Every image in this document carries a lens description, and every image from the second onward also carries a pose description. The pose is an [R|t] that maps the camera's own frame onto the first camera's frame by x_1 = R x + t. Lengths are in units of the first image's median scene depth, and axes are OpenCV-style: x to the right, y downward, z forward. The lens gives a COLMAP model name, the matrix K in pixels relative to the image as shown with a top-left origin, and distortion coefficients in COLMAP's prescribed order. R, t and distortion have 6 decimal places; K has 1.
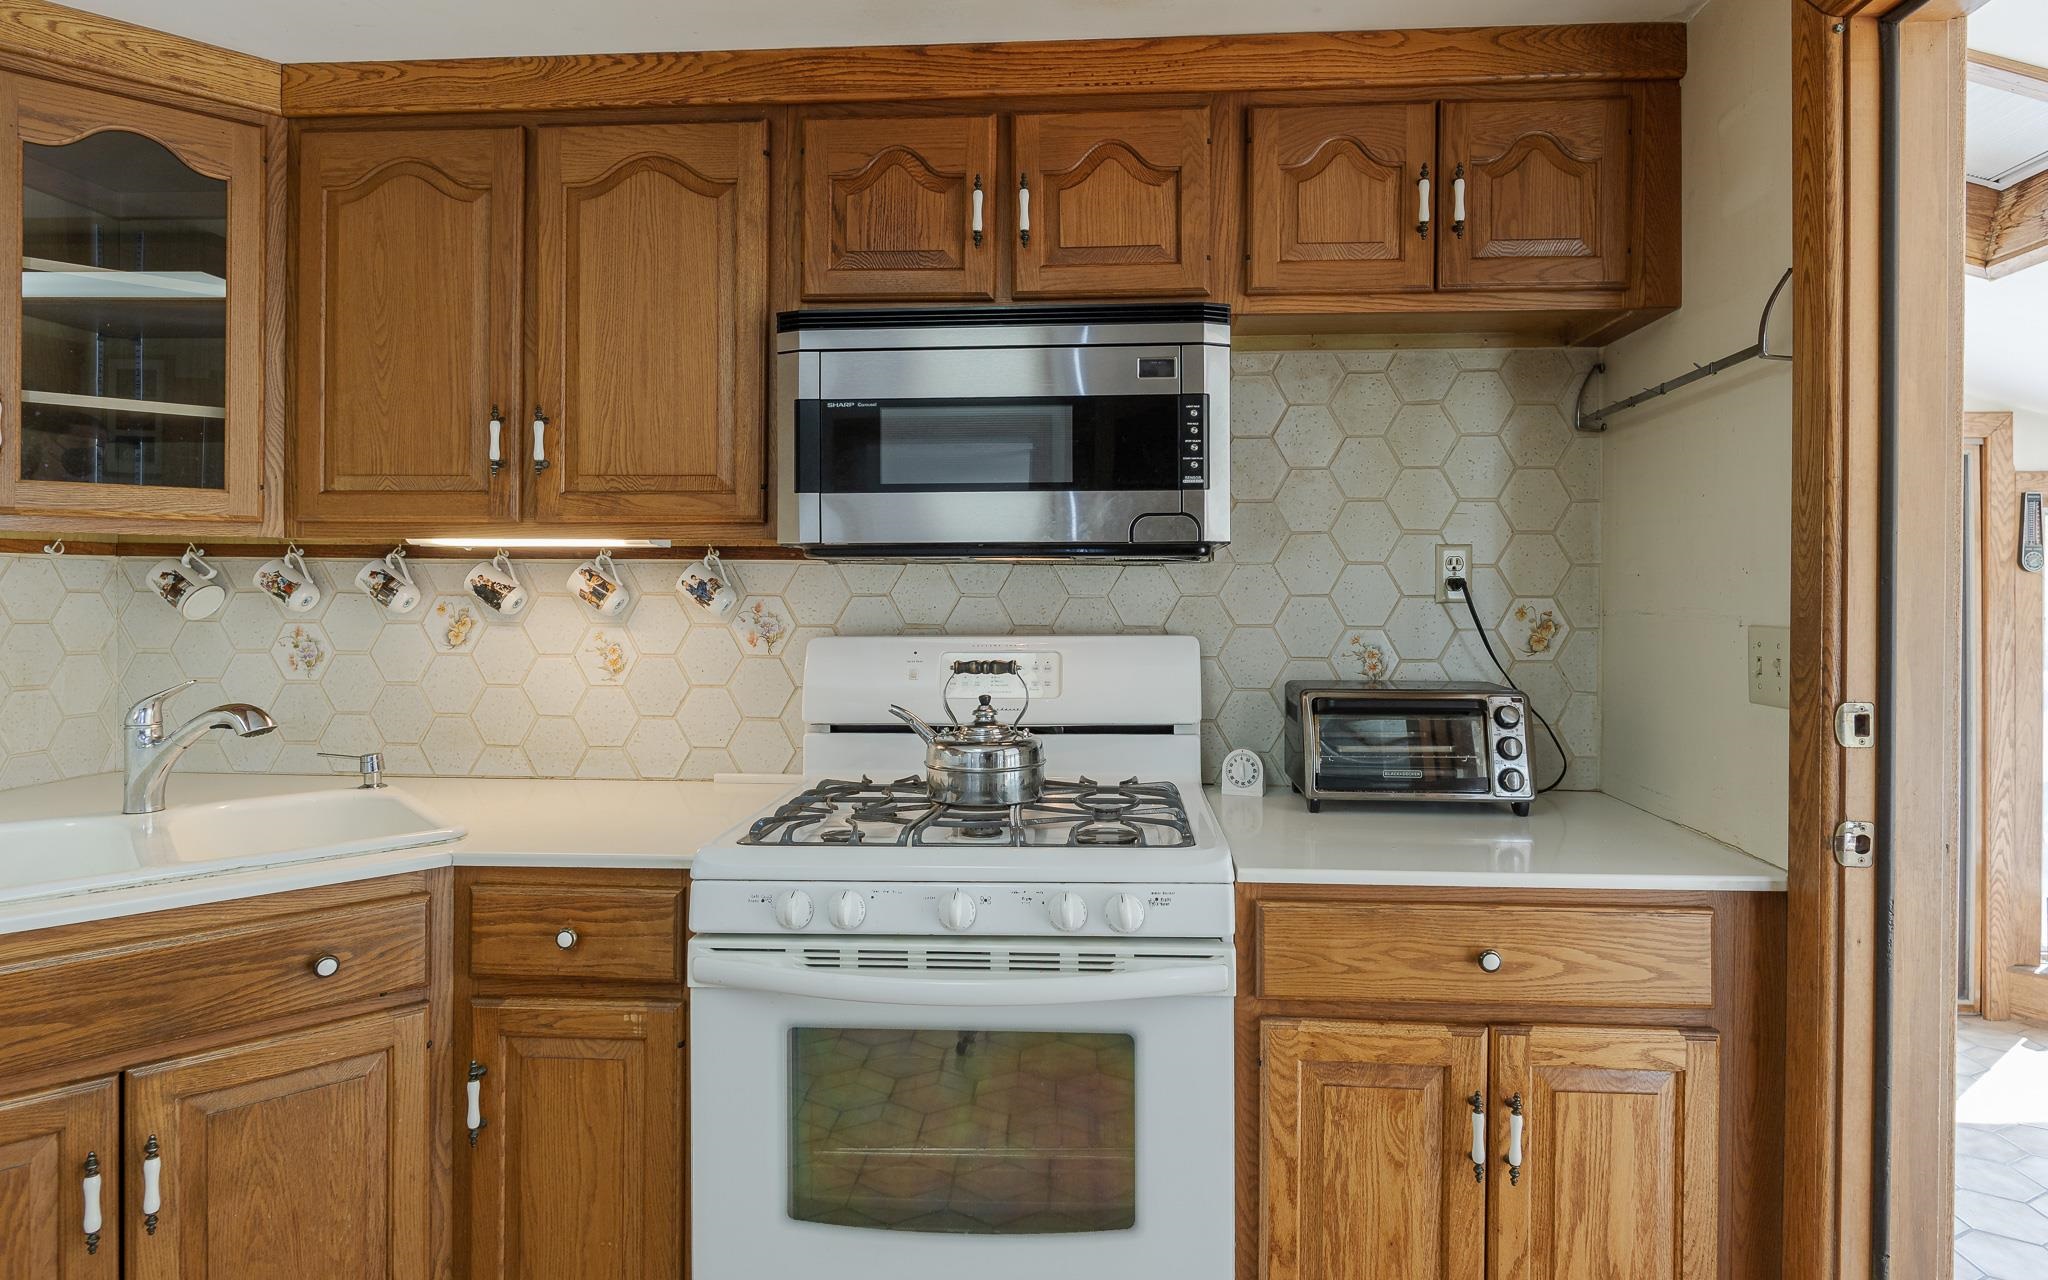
lens RADIAL K [[1091.6, 0, 1028.5], [0, 1091.6, 597.2], [0, 0, 1]] dist [-0.000001, -0.001370]
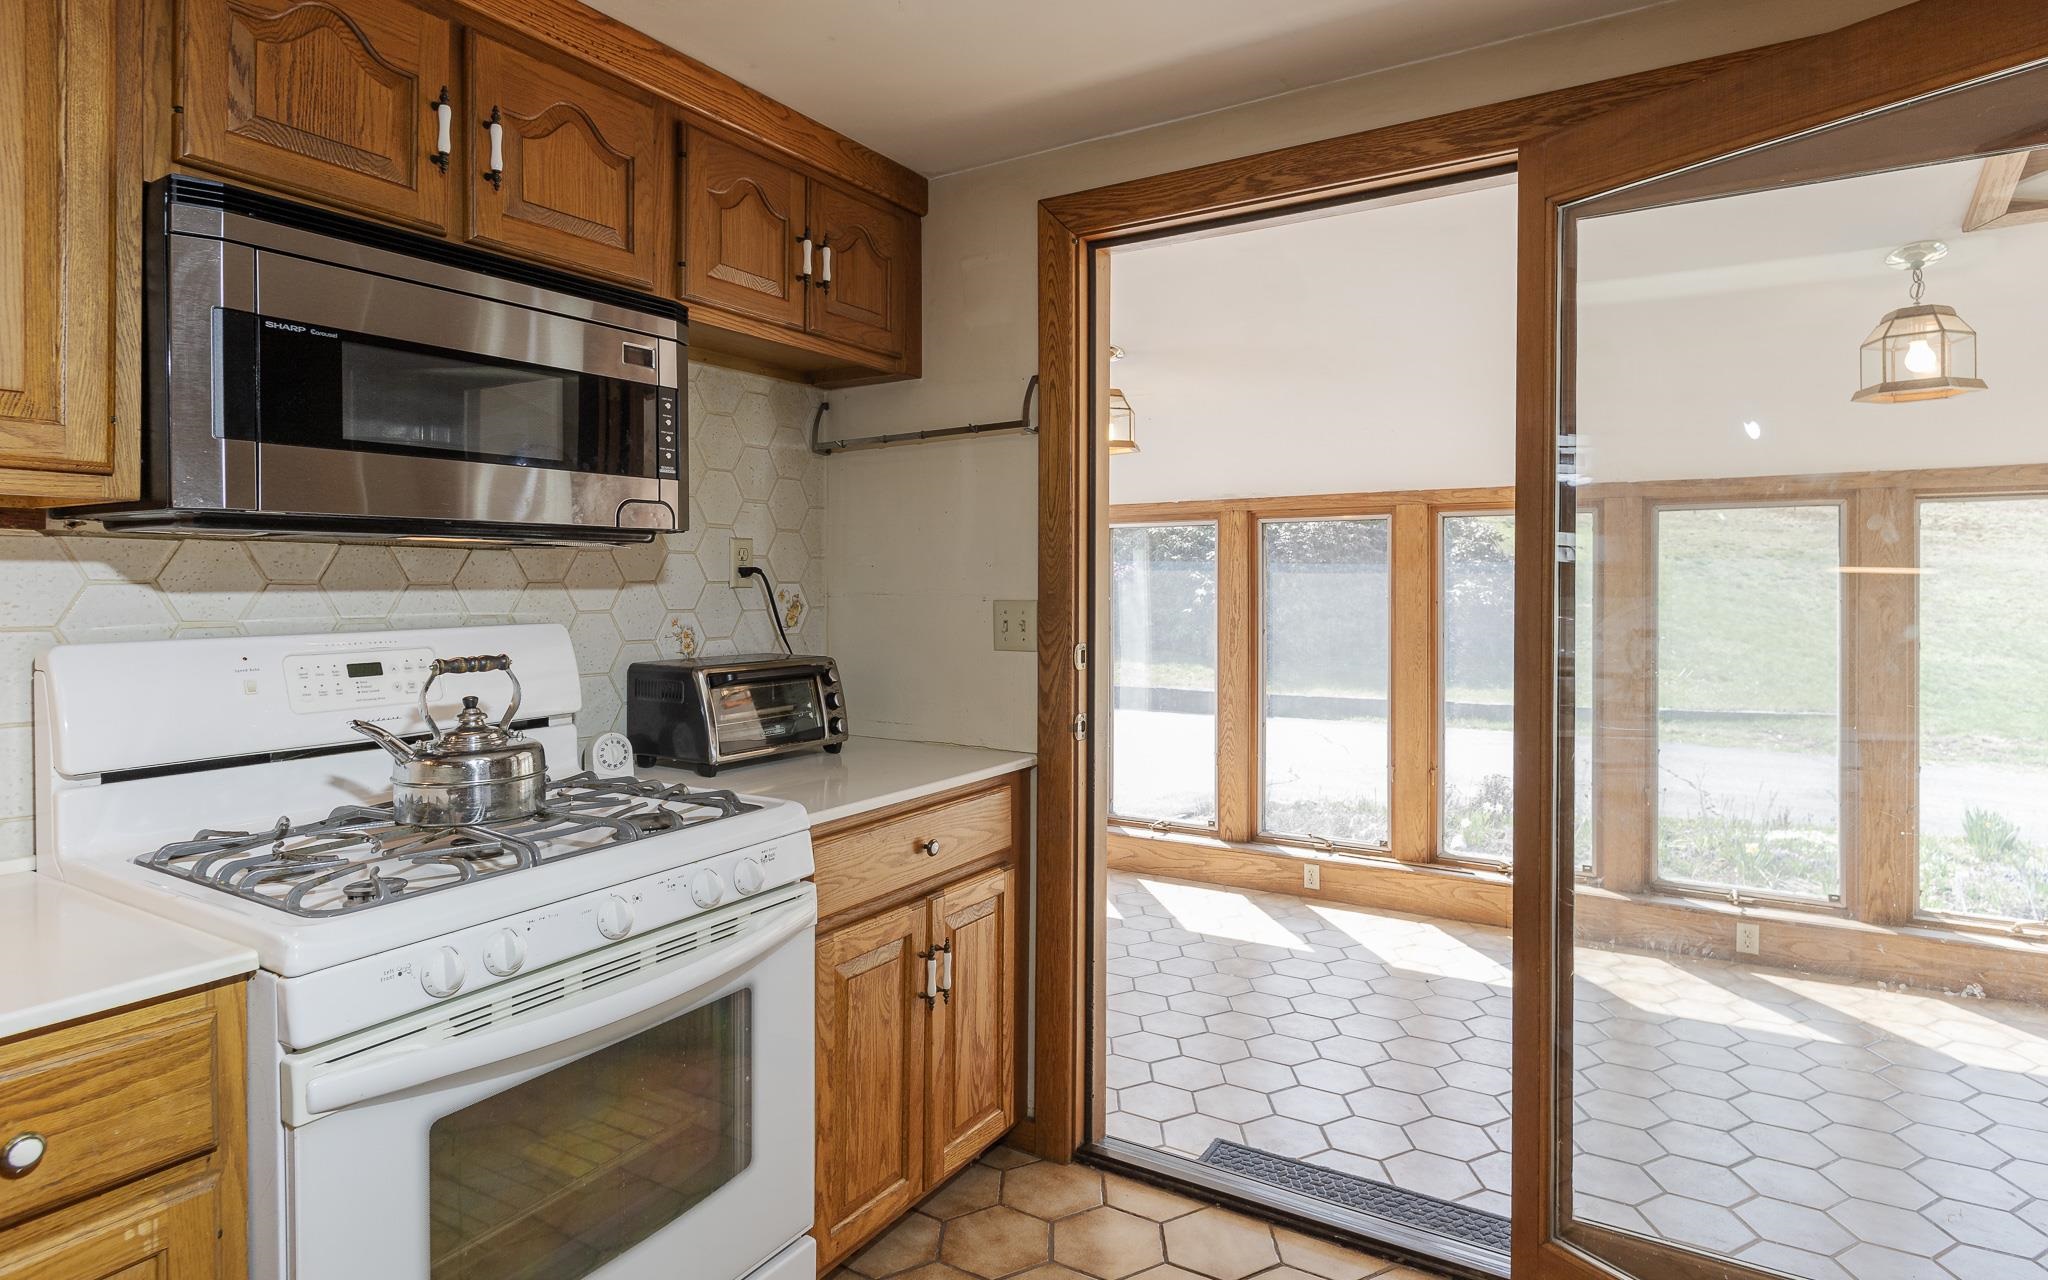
lens RADIAL K [[1091.6, 0, 1028.5], [0, 1091.6, 597.2], [0, 0, 1]] dist [-0.000001, -0.001370]
pose [[0.482330, -0.014026, 0.875877, -0.585604], [0.005015, 0.999900, 0.013251, 0.001436], [-0.875975, -0.001998, 0.482352, 0.193531]]
